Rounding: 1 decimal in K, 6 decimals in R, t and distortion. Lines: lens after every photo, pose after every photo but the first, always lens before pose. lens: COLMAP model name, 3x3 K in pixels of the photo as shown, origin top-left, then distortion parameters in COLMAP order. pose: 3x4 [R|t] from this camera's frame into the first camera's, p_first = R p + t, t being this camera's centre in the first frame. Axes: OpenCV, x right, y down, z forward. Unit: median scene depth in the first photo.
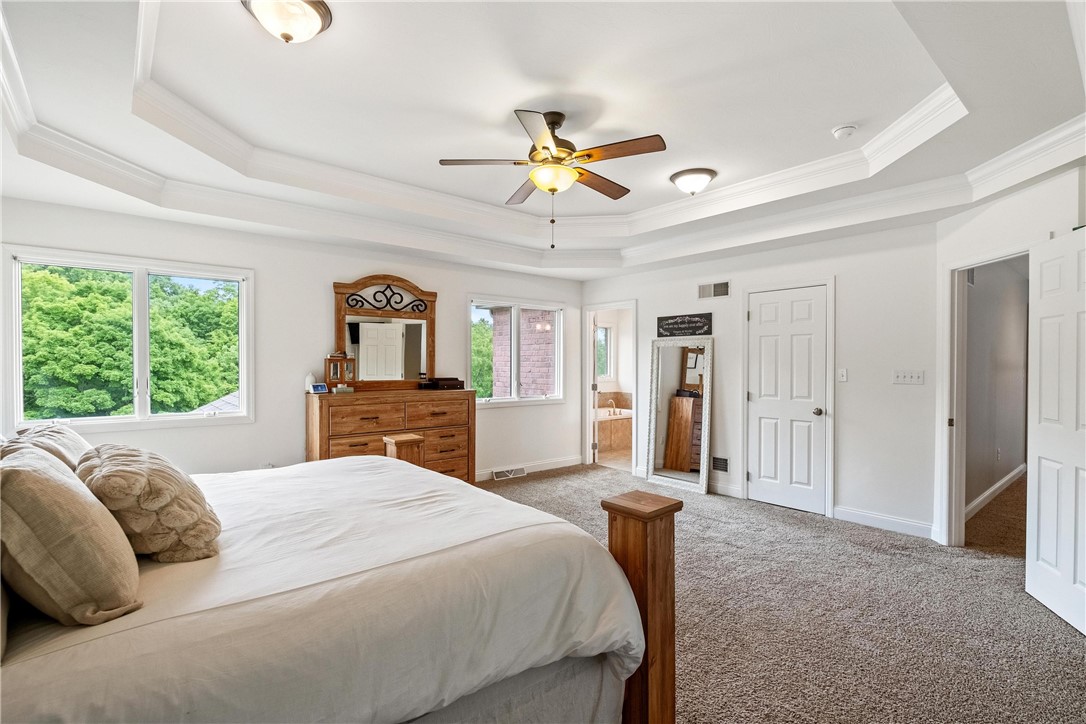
lens RADIAL K [[505.3, 0, 543.0], [0, 505.3, 362.0], [0, 0, 1]] dist [-0.000708, -0.000003]
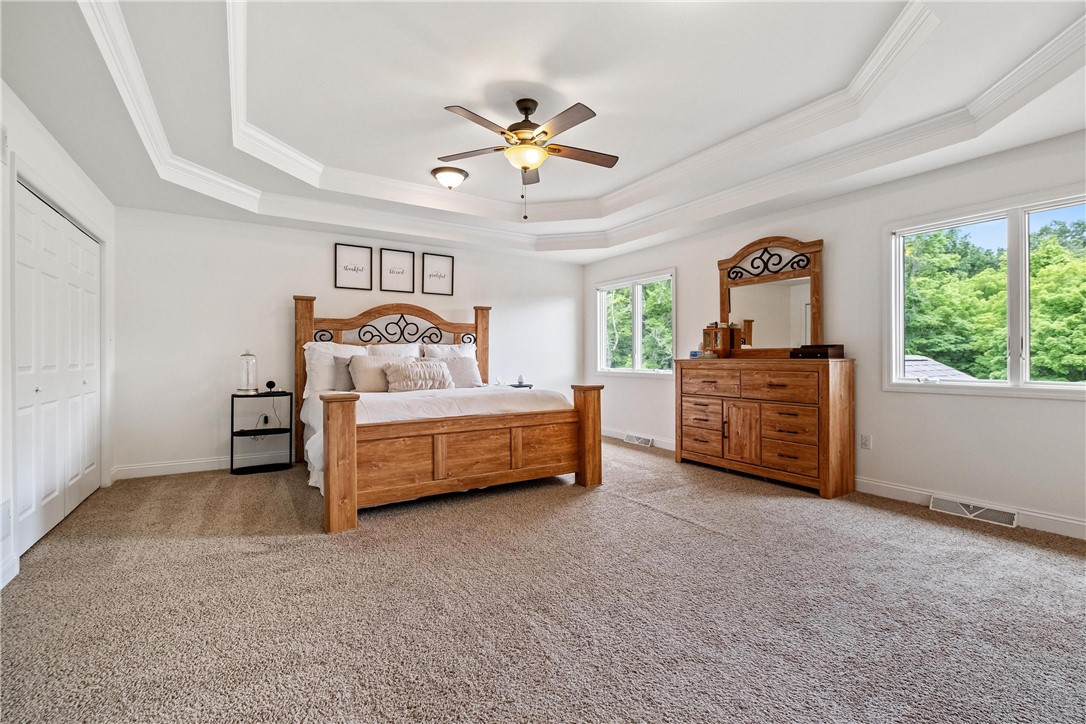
lens RADIAL K [[479.4, 0, 542.9], [0, 479.4, 357.7], [0, 0, 1]] dist [-0.003156, -0.000631]
pose [[-0.142567, -0.004271, -0.989776, 0.641148], [0.004236, 0.999979, -0.004925, 0.055913], [0.989776, -0.004895, -0.142546, 0.706753]]
